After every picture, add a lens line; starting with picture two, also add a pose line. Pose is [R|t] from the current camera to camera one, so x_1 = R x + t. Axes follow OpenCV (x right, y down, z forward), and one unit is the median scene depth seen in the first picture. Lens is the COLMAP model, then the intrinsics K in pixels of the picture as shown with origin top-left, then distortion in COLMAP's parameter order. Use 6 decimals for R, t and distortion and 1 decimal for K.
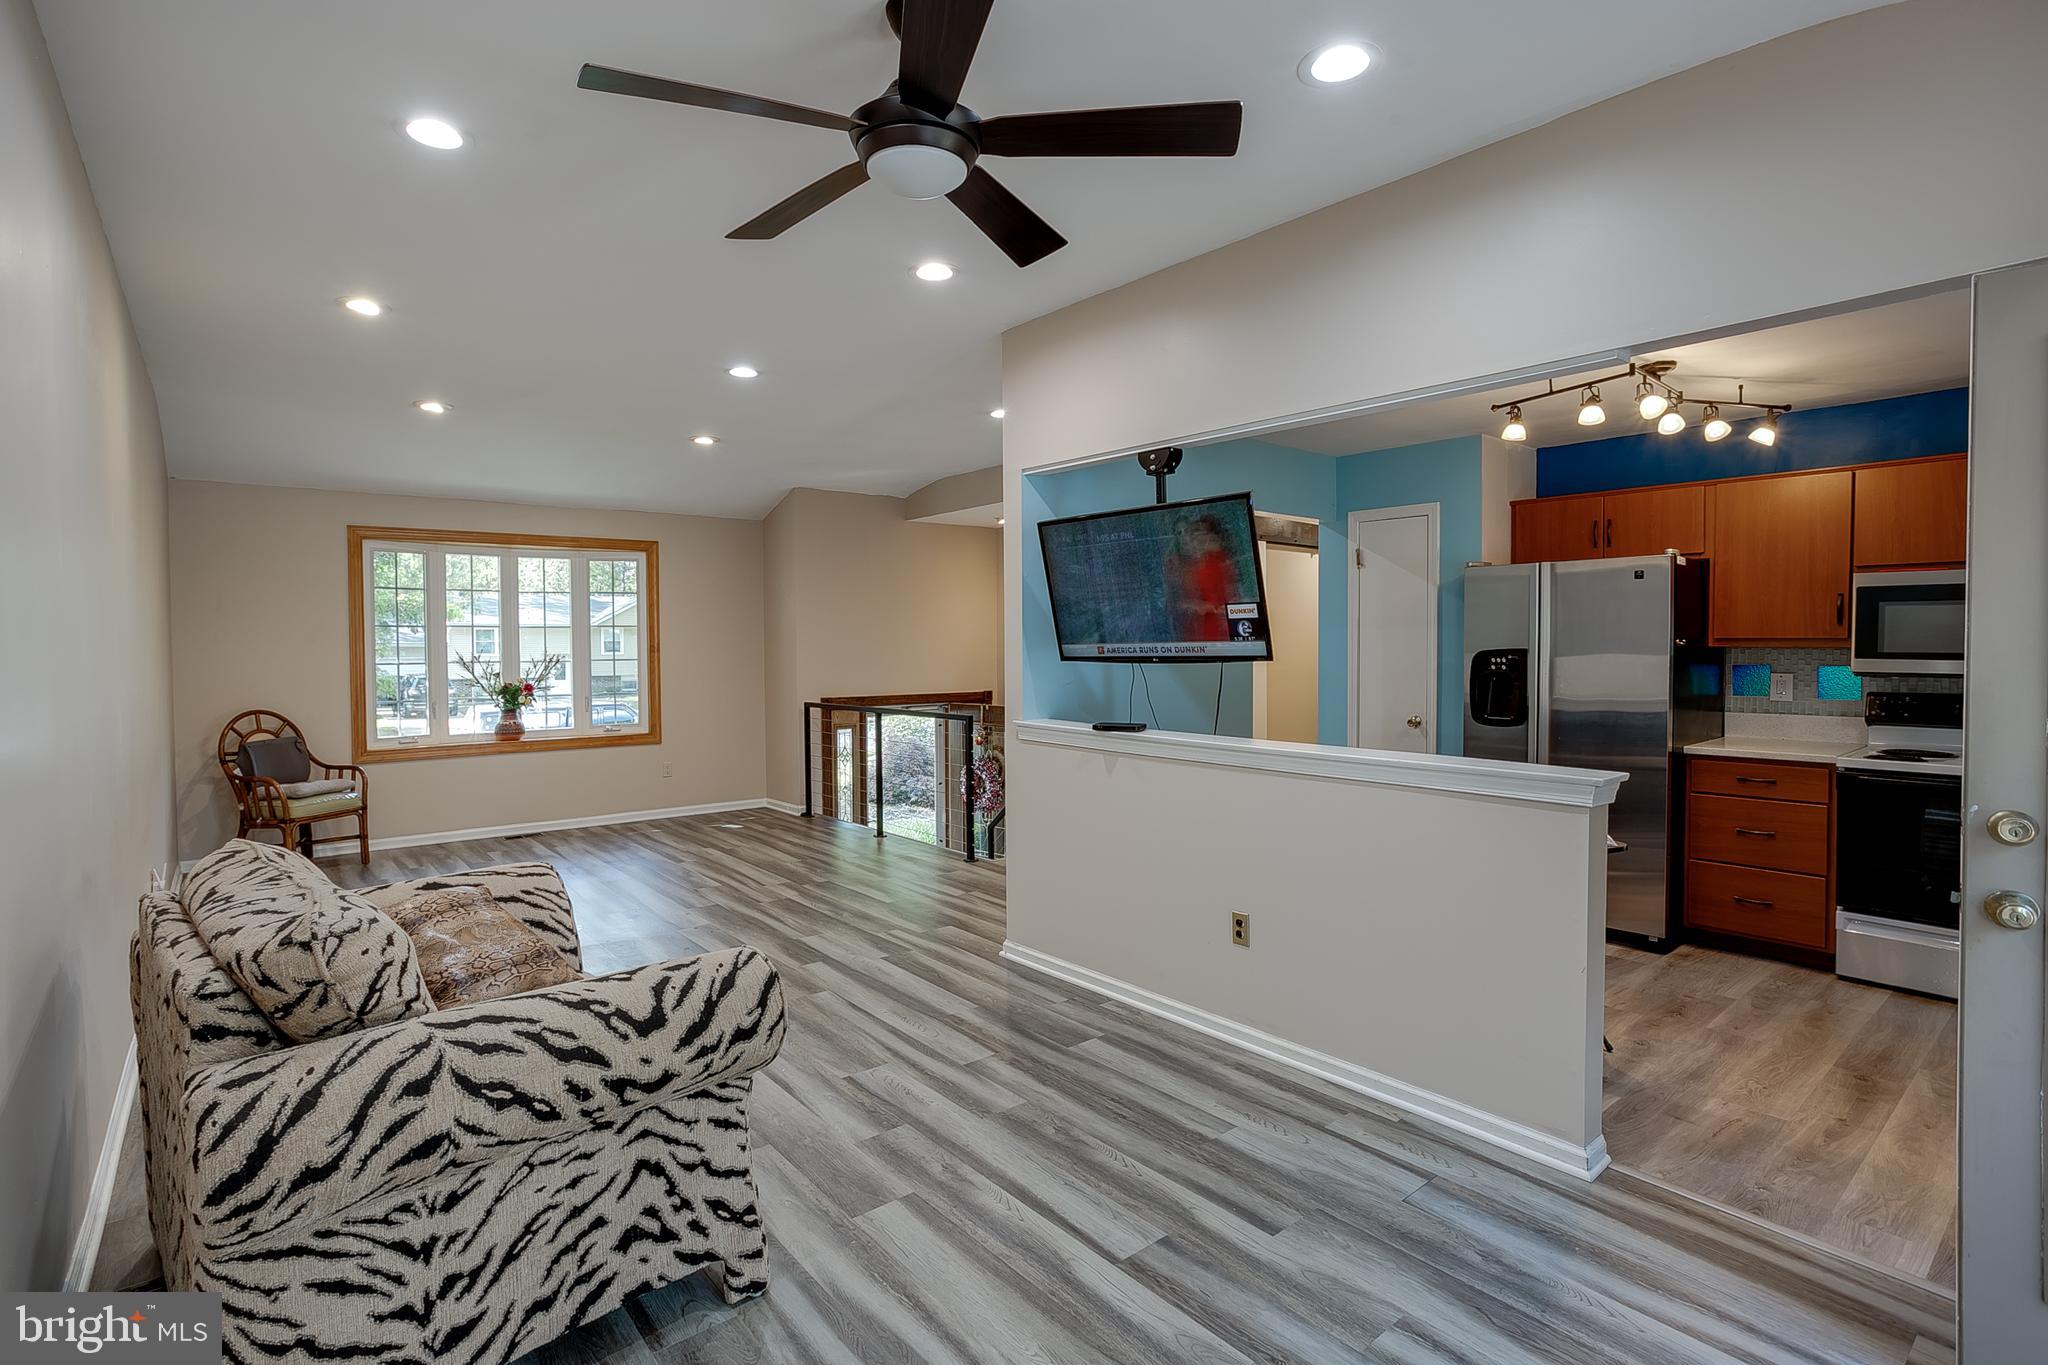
lens RADIAL K [[974.4, 0, 994.8], [0, 974.4, 668.5], [0, 0, 1]] dist [-0.048348, 0.023723]
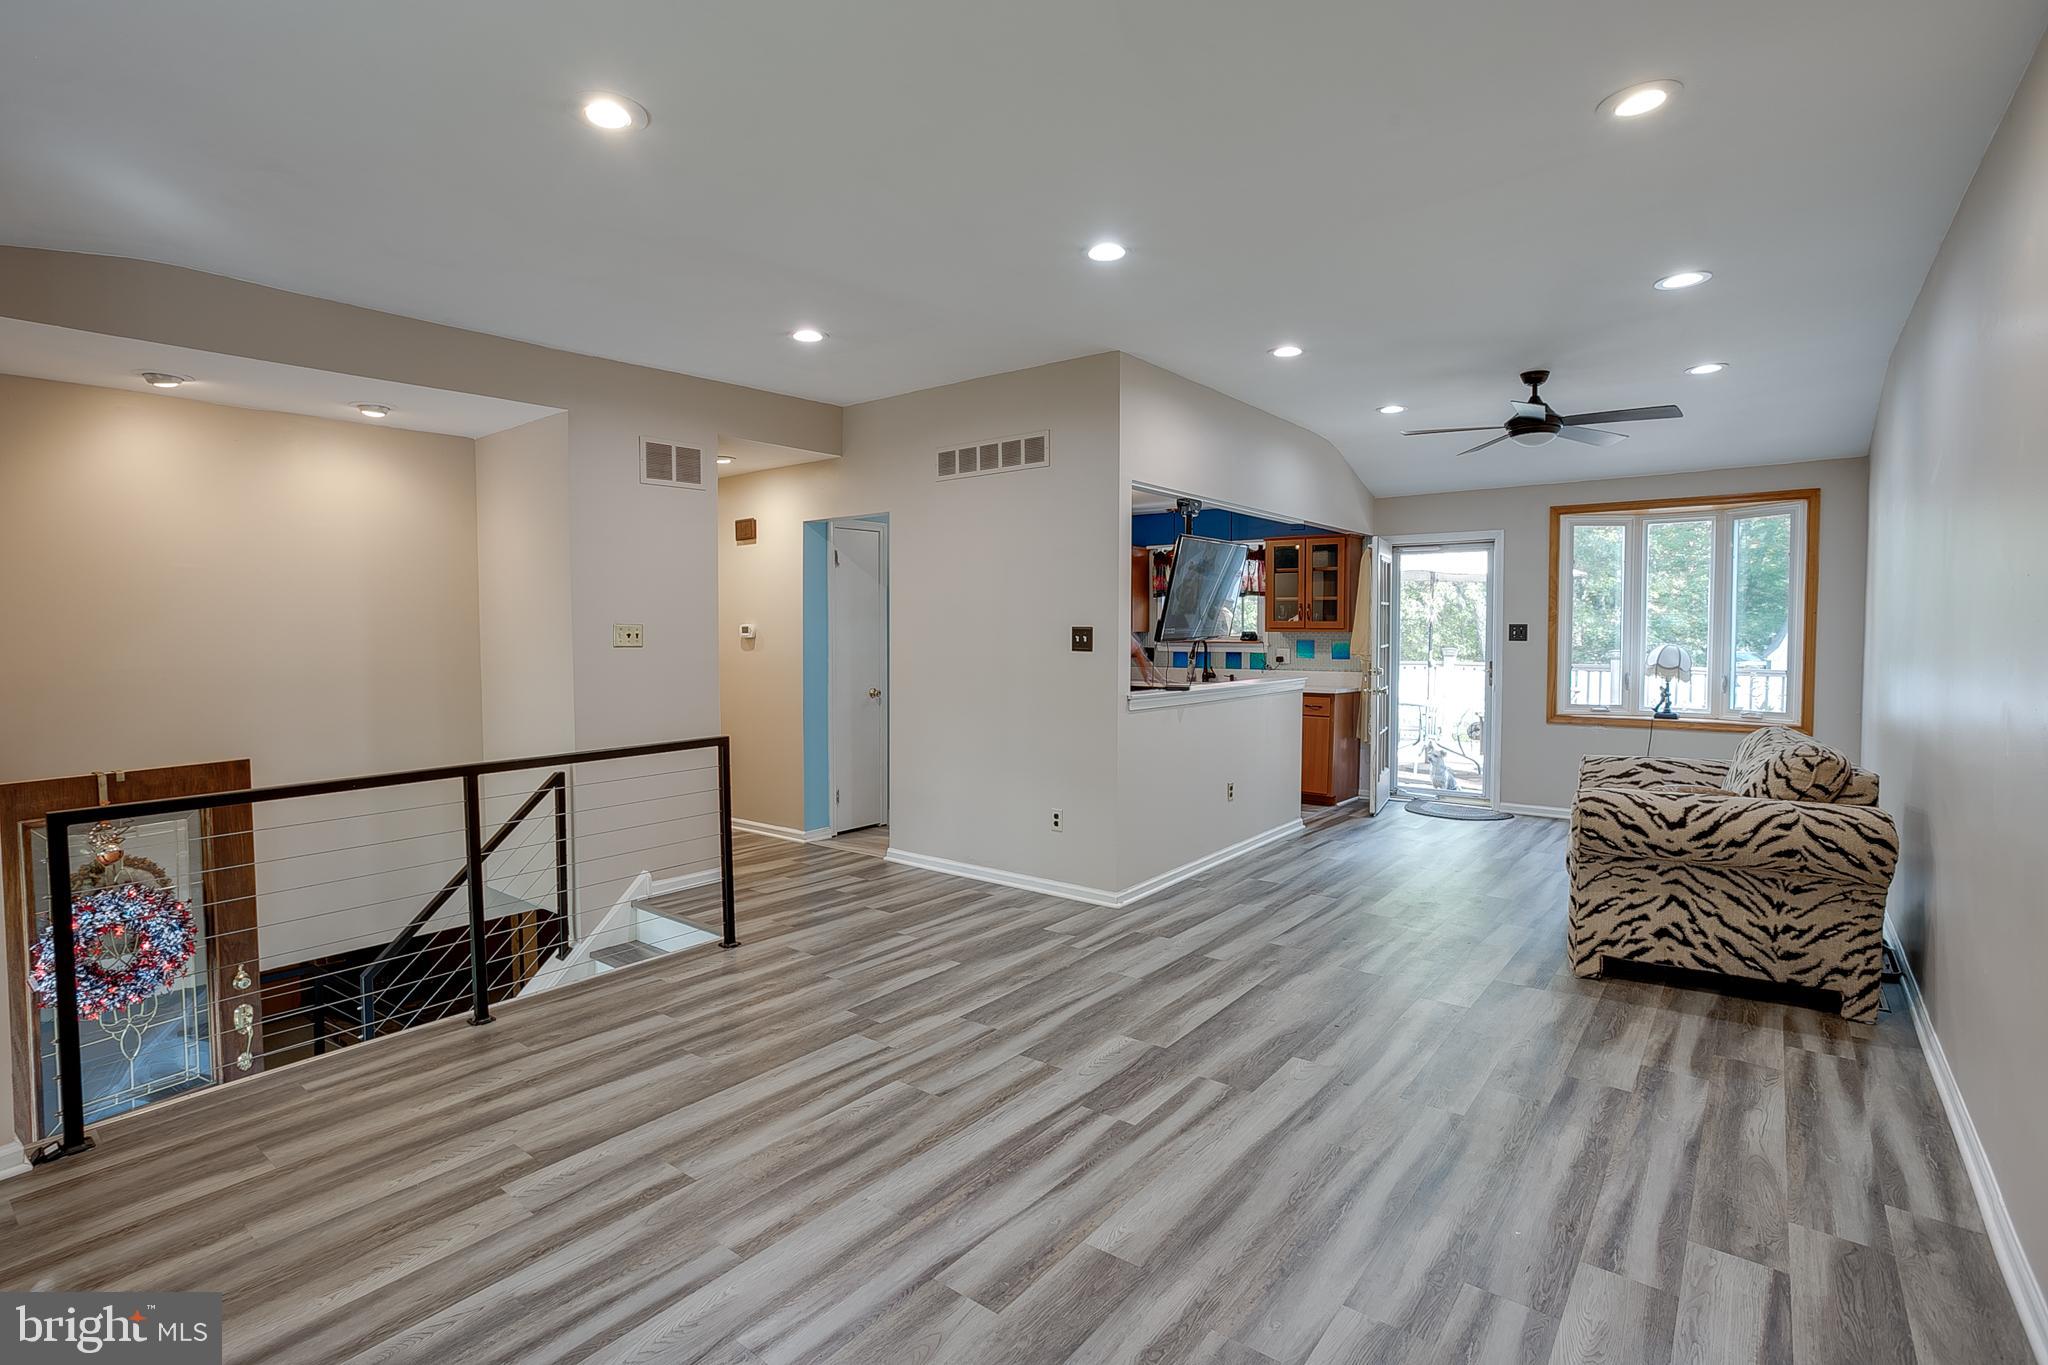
lens RADIAL K [[974.4, 0, 994.8], [0, 974.4, 668.5], [0, 0, 1]] dist [-0.048348, 0.023723]
pose [[-0.209819, -0.032488, 0.977200, -0.887502], [0.035030, 0.998556, 0.040720, -0.024977], [-0.977113, 0.042775, -0.208378, 1.154411]]
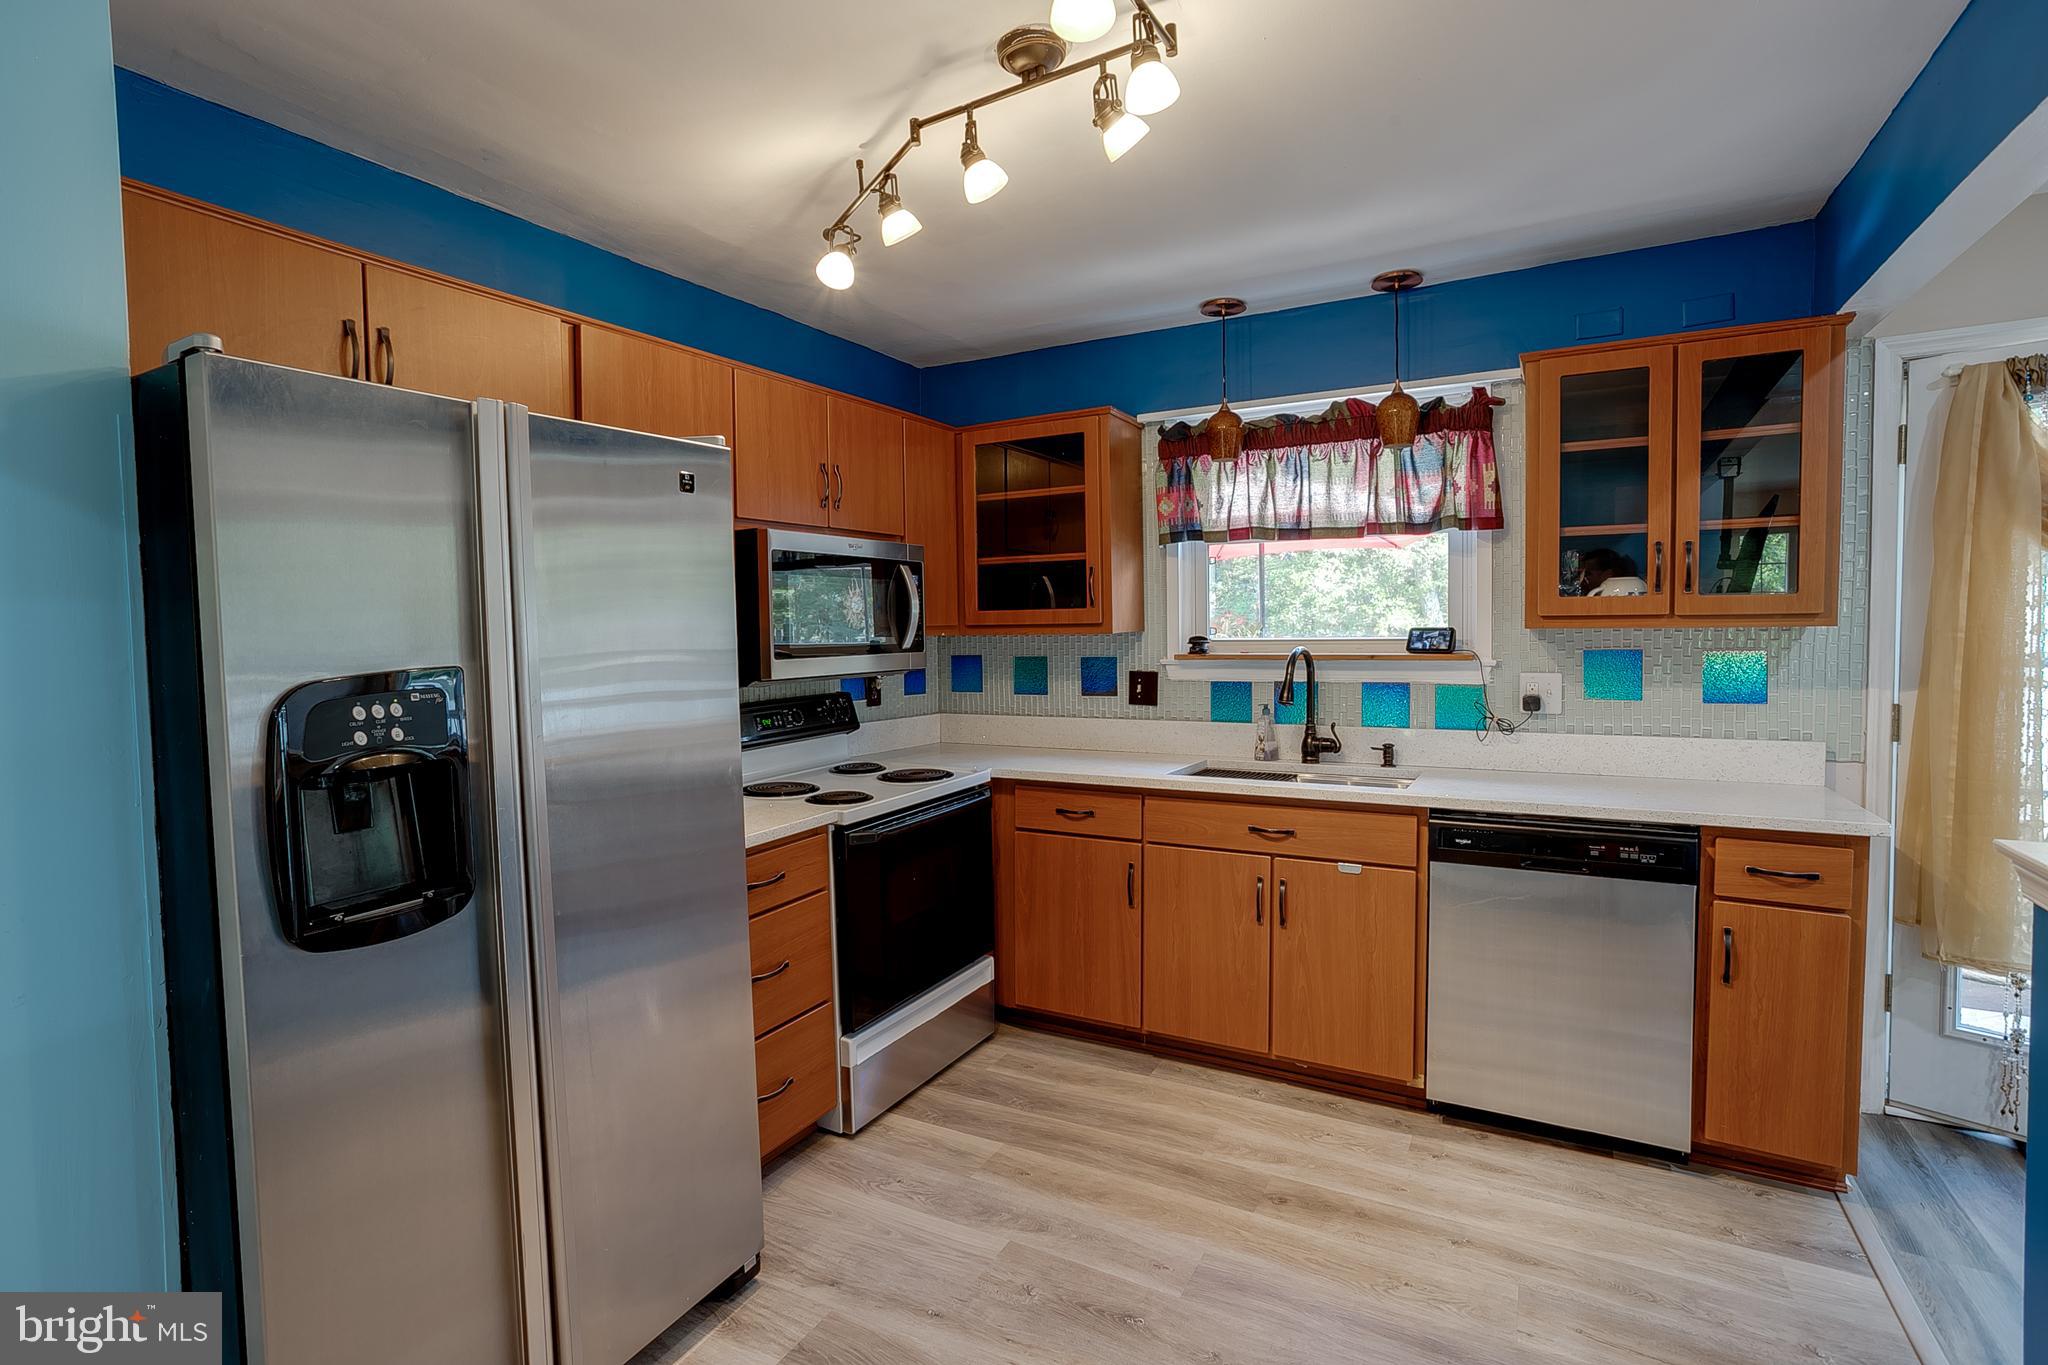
lens RADIAL K [[983.7, 0, 996.4], [0, 983.7, 673.6], [0, 0, 1]] dist [-0.056235, 0.033082]
pose [[-0.372673, -0.039033, 0.927141, 0.176334], [0.045988, 0.997110, 0.060464, -0.026884], [-0.926822, 0.065171, -0.369801, 0.872118]]
